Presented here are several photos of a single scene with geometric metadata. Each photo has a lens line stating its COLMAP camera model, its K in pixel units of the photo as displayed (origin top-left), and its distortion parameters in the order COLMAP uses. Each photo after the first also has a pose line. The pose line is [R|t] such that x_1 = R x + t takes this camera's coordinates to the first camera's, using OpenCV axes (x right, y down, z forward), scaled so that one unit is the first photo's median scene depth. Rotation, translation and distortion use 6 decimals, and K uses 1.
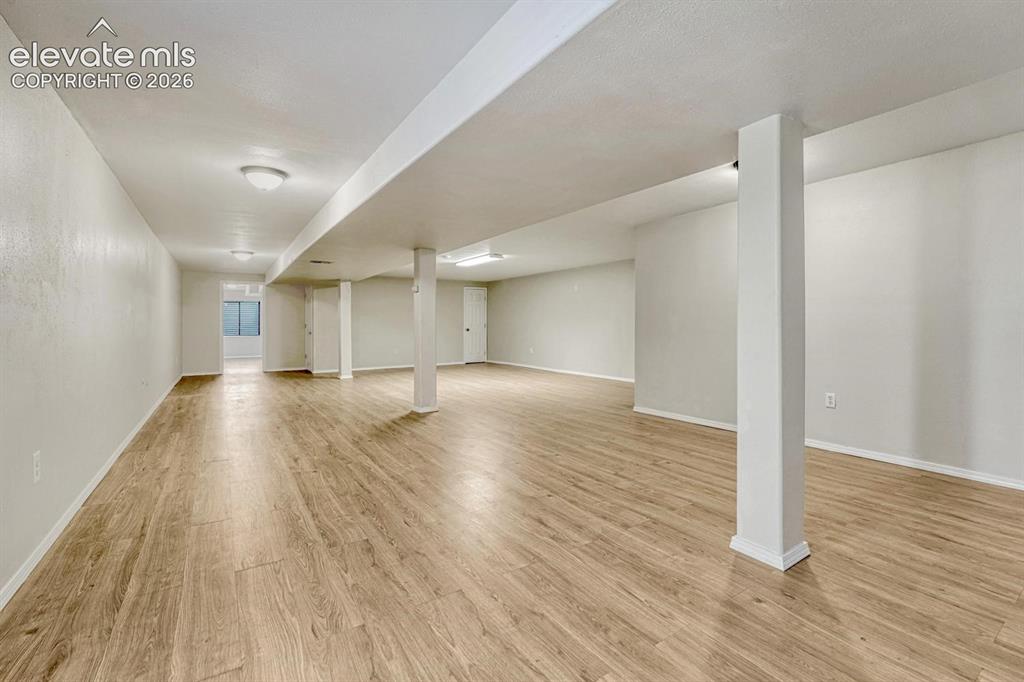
lens RADIAL K [[461.7, 0, 514.2], [0, 461.7, 318.0], [0, 0, 1]] dist [-0.020383, -0.000694]
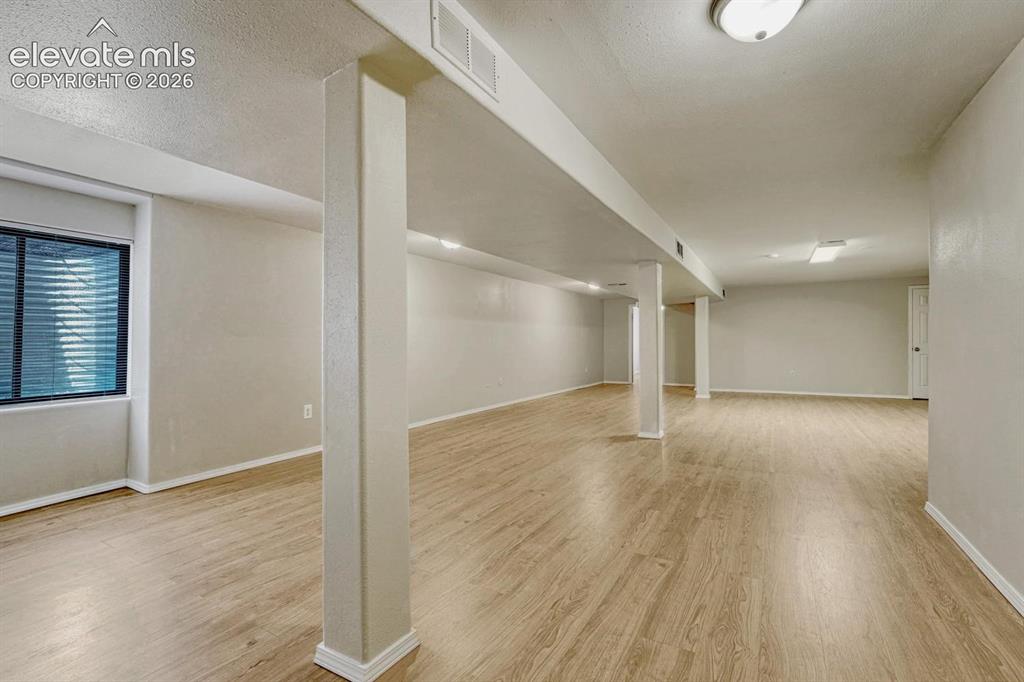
lens RADIAL K [[461.7, 0, 504.5], [0, 461.7, 338.6], [0, 0, 1]] dist [-0.020383, -0.000694]
pose [[0.452000, -0.002748, -0.892014, 0.900558], [0.011594, 0.999929, 0.002795, -0.002542], [0.891943, -0.011605, 0.451999, 0.583742]]
